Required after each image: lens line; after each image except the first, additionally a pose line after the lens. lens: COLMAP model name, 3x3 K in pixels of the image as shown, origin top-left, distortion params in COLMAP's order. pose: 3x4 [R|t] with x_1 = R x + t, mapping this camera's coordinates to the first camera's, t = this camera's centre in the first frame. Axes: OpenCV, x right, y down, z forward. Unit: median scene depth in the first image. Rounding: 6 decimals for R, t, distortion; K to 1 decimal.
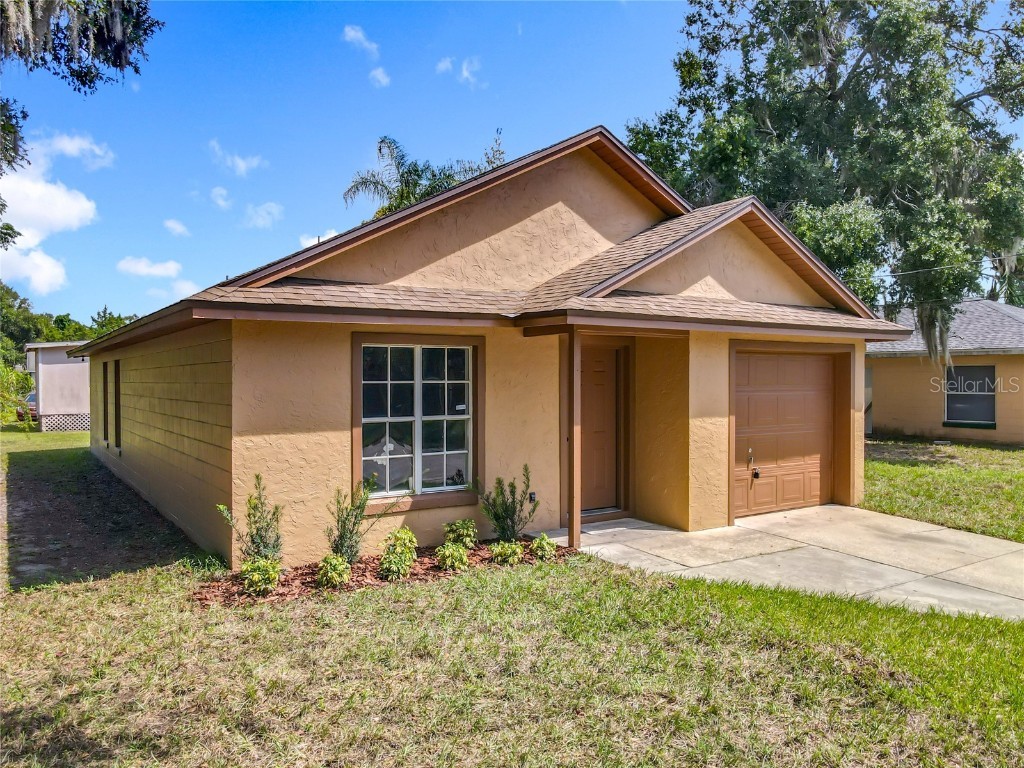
lens RADIAL K [[765.7, 0, 512.0], [0, 765.7, 384.0], [0, 0, 1]] dist [-0.000285, 0.000698]
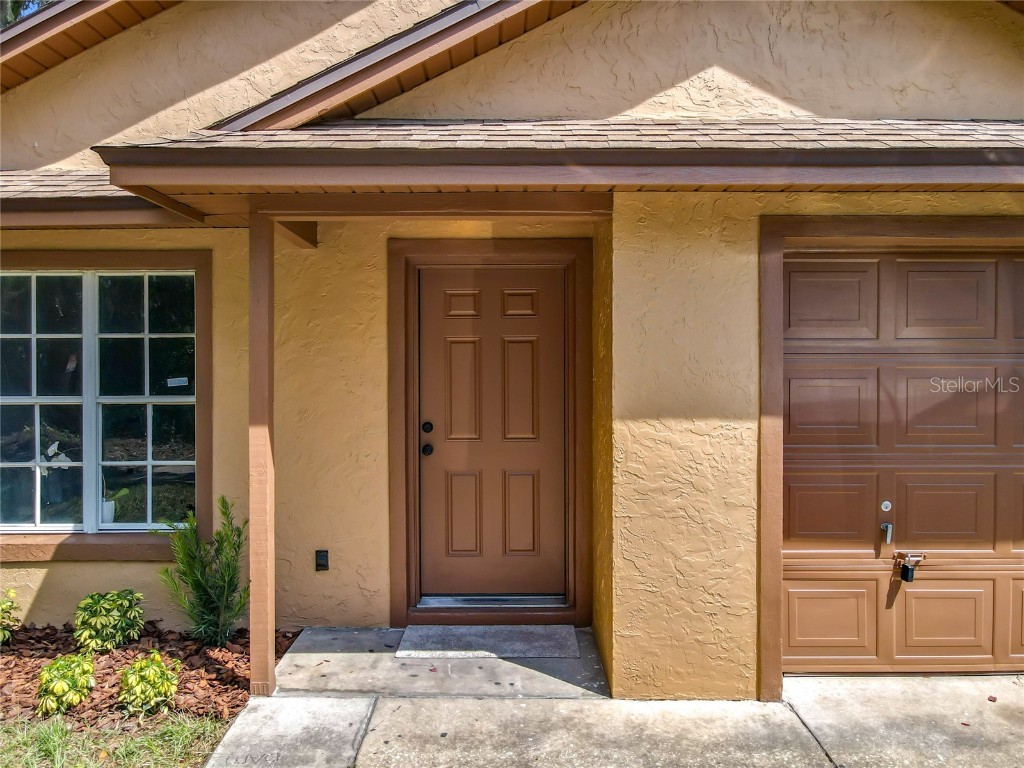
lens RADIAL K [[744.9, 0, 517.2], [0, 744.9, 372.4], [0, 0, 1]] dist [0.009469, 0.004618]
pose [[0.832181, 0.002636, -0.554497, 0.420330], [-0.003422, 0.999994, -0.000382, 0.022130], [0.554493, 0.002215, 0.832185, 0.666691]]
